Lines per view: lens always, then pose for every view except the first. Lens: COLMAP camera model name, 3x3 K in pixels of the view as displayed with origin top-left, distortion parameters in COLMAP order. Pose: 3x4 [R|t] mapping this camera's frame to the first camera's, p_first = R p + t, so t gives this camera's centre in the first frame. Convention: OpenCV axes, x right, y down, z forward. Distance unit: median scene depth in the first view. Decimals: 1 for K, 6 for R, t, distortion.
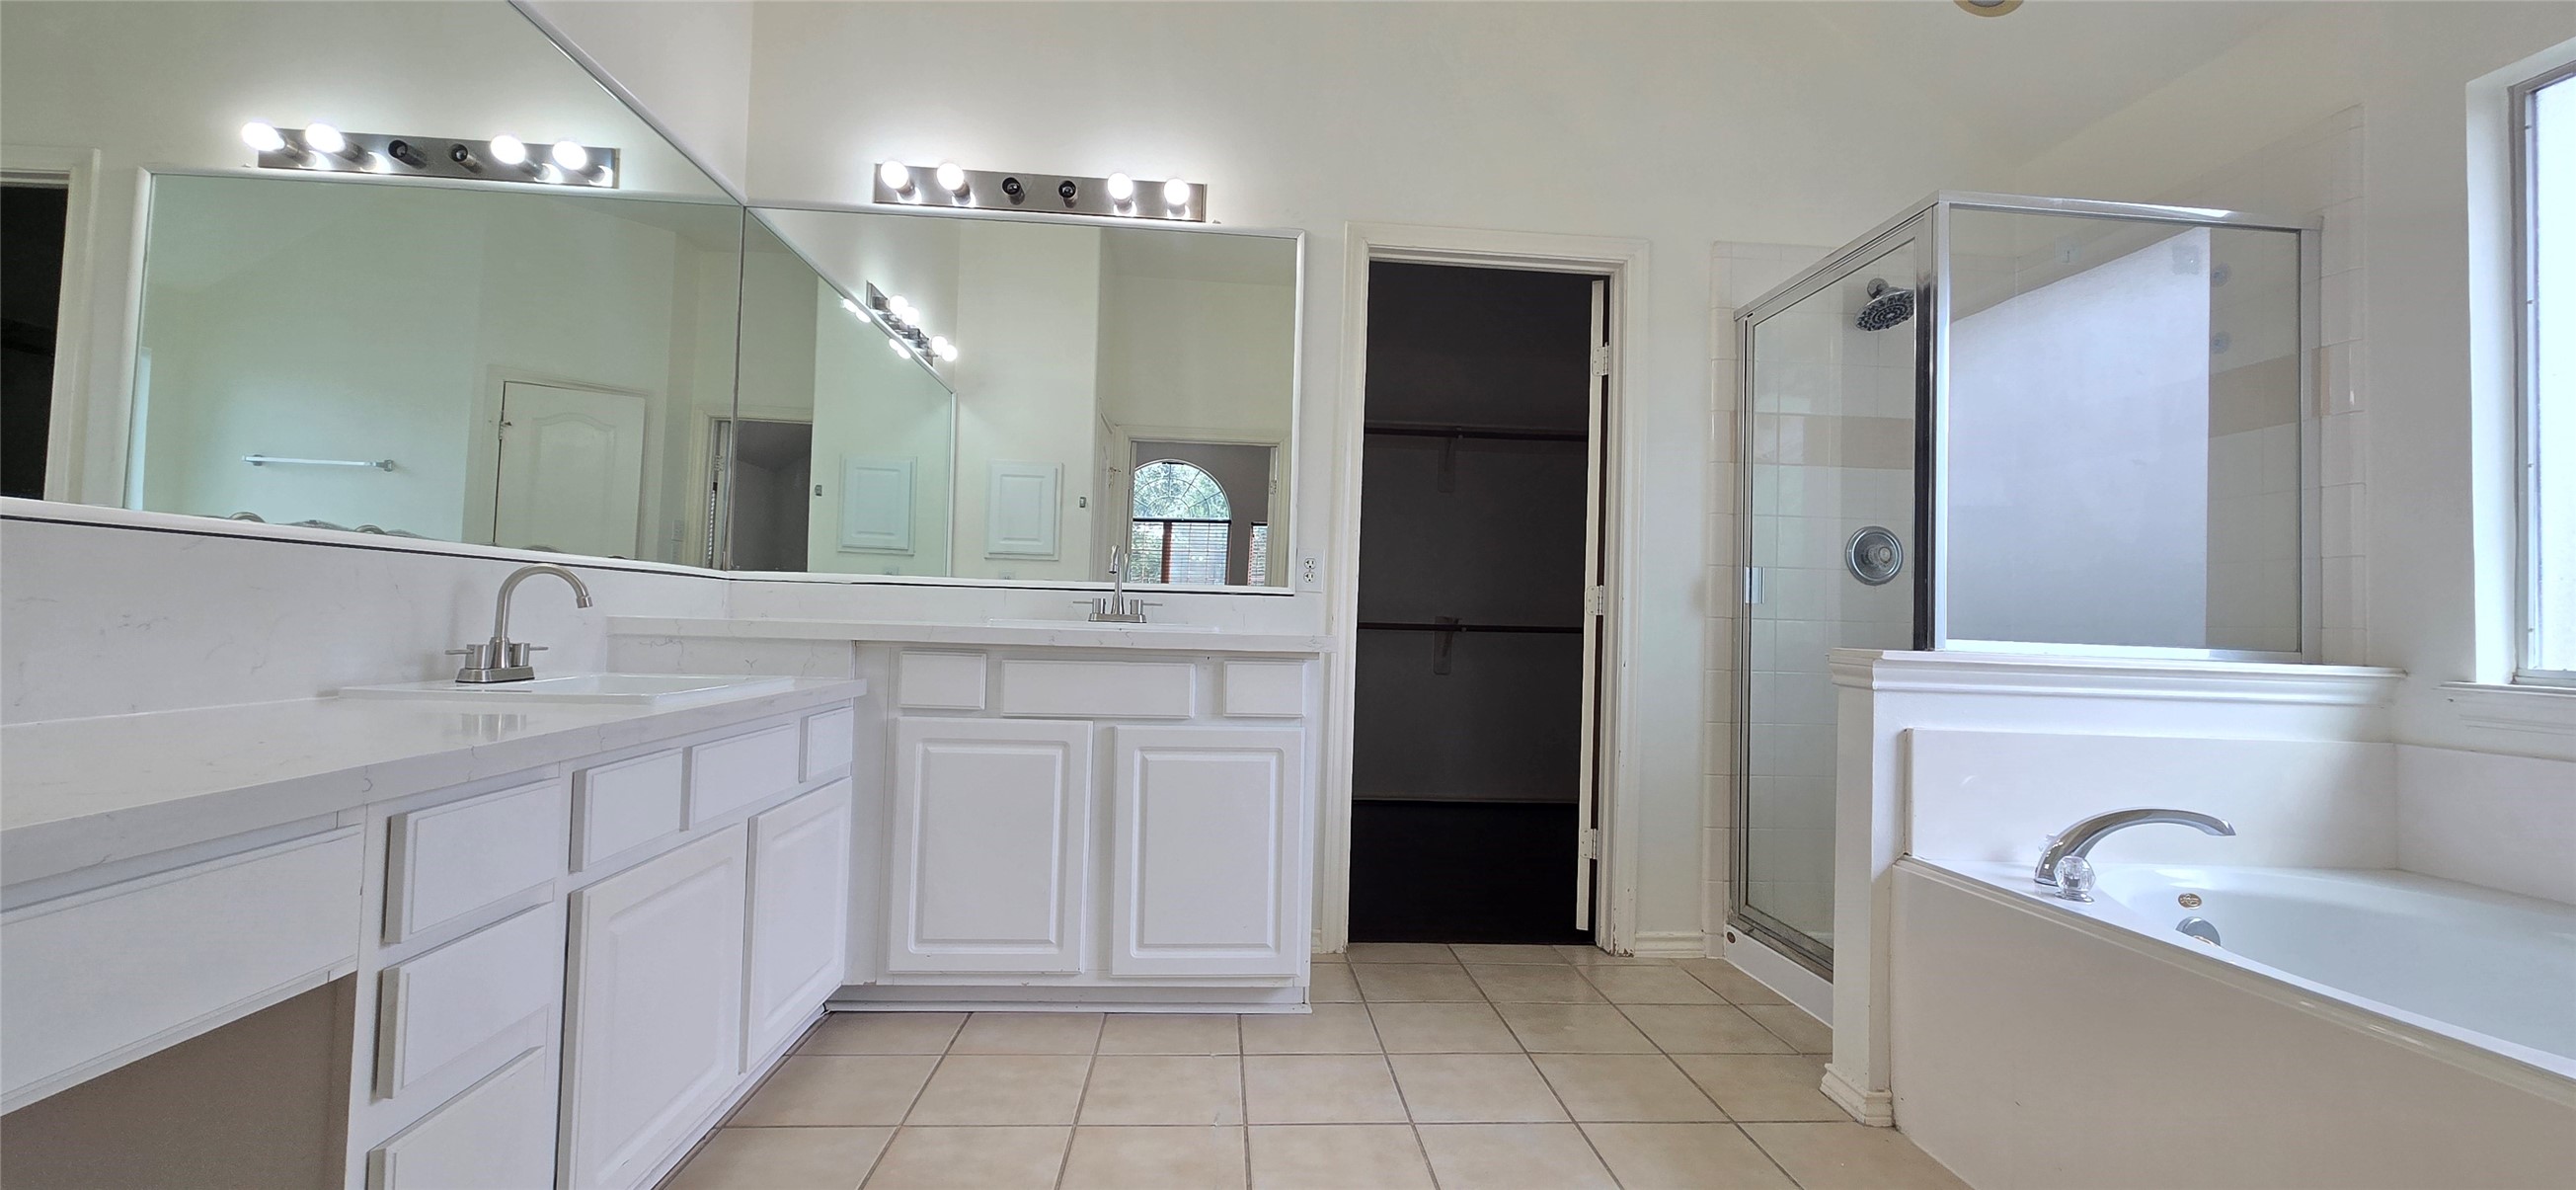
lens RADIAL K [[1072.1, 0, 1296.1], [0, 1072.1, 583.5], [0, 0, 1]] dist [-0.001418, -0.000315]
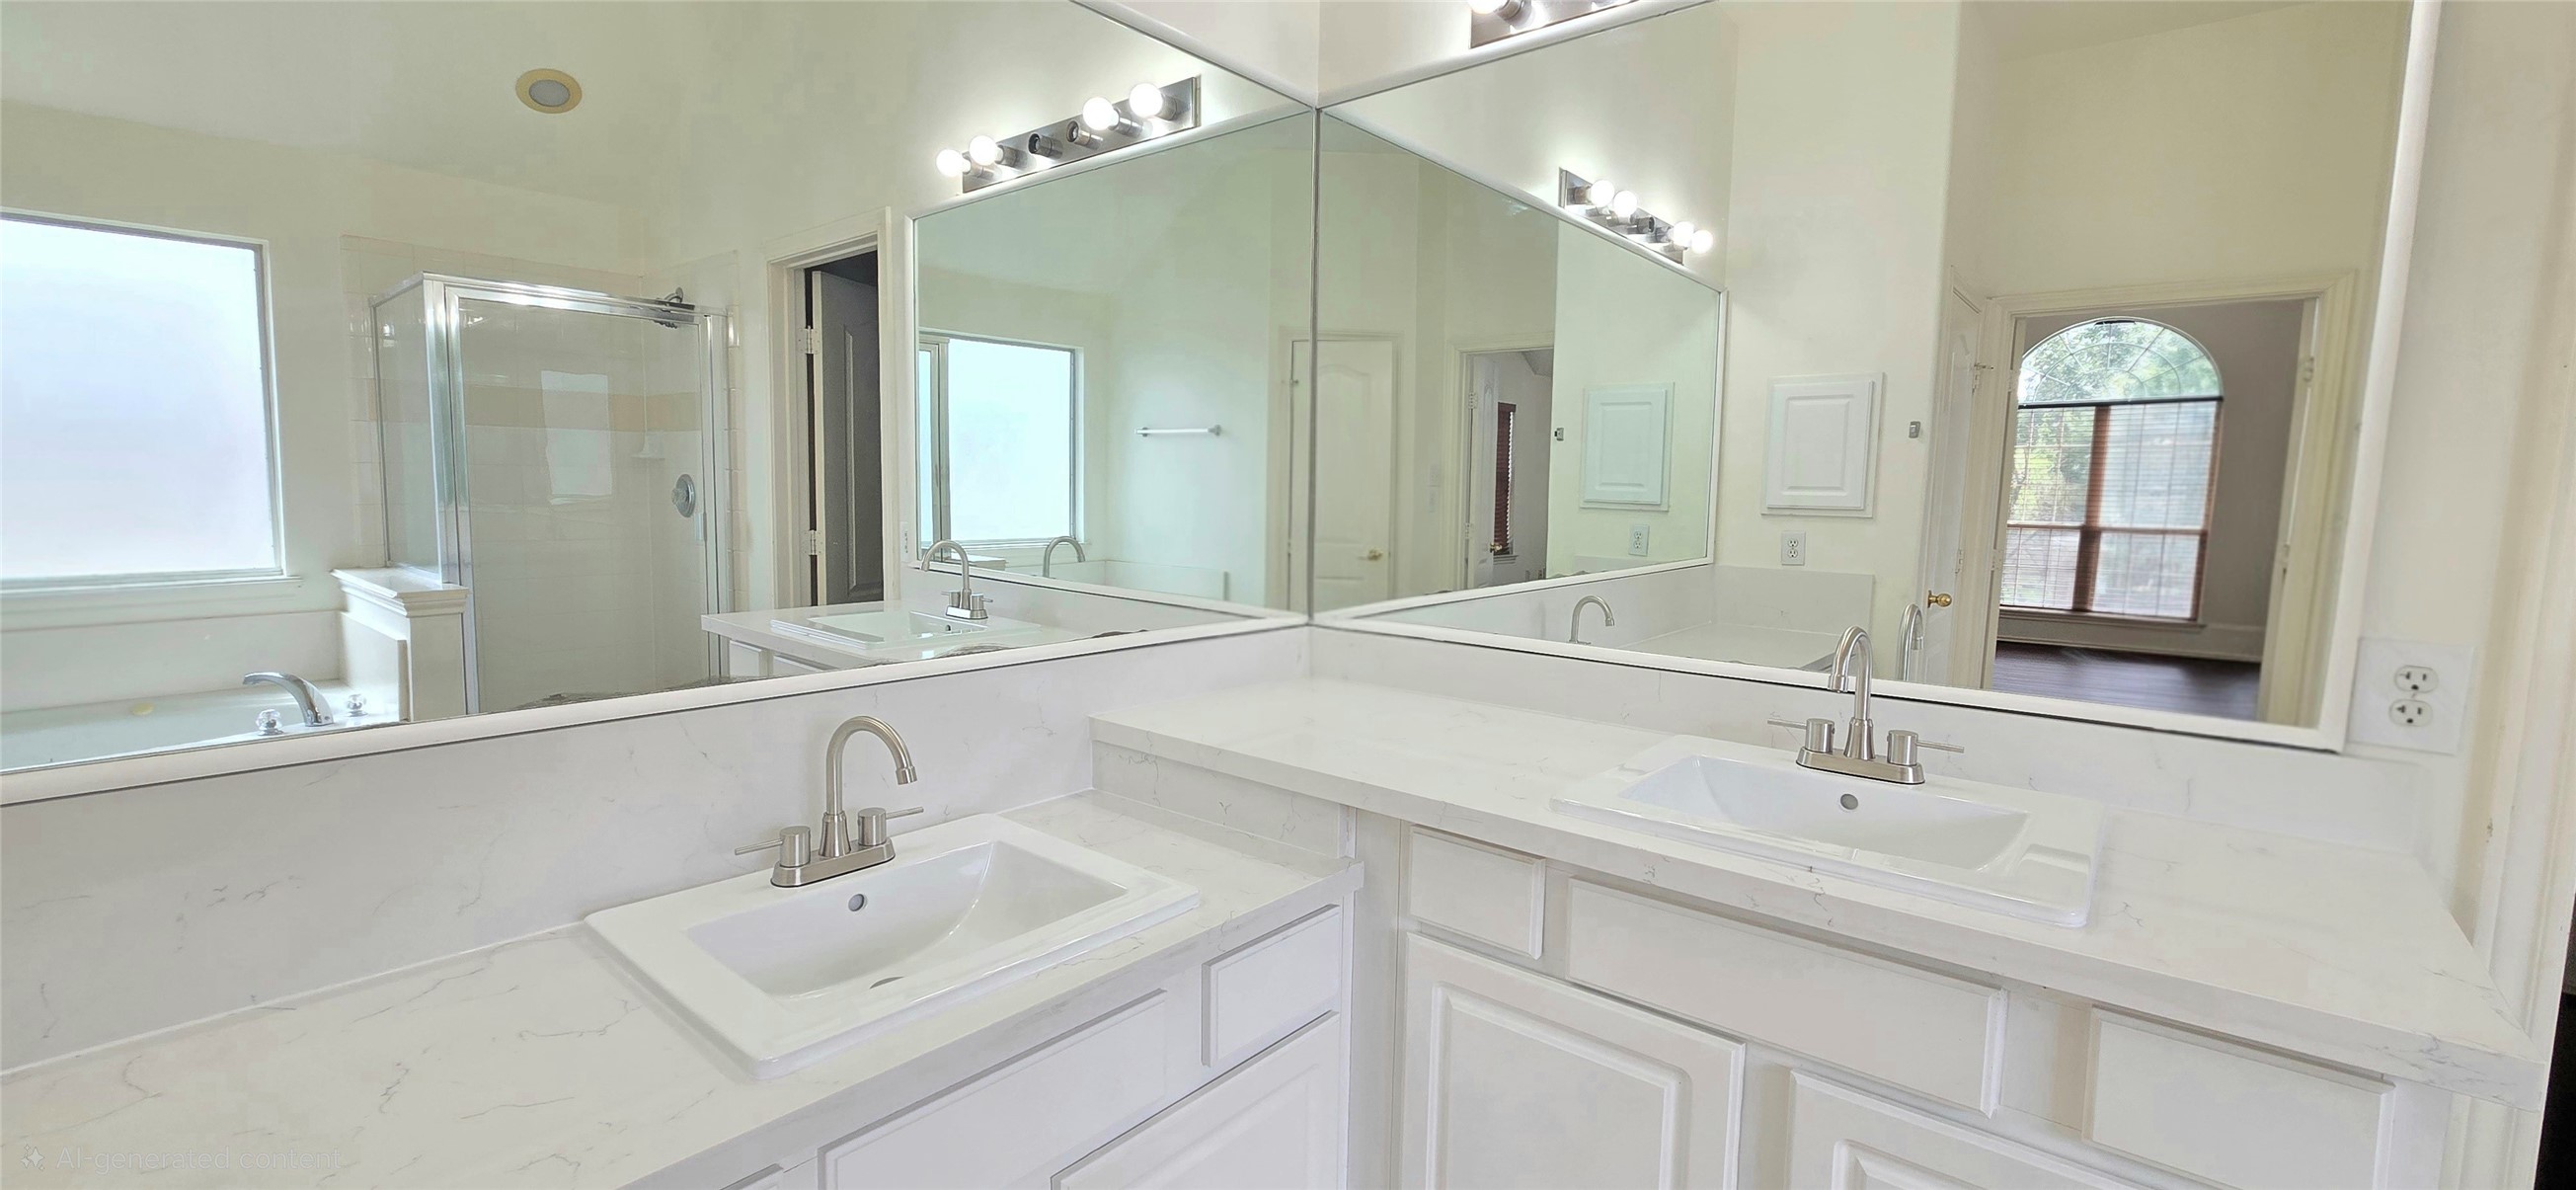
lens RADIAL K [[1072.1, 0, 1296.1], [0, 1072.1, 583.5], [0, 0, 1]] dist [-0.001418, -0.000315]
pose [[0.715190, 0.045496, -0.697448, -0.007762], [0.032043, 0.994696, 0.097744, -0.112558], [0.698195, -0.092254, 0.709939, 0.480071]]
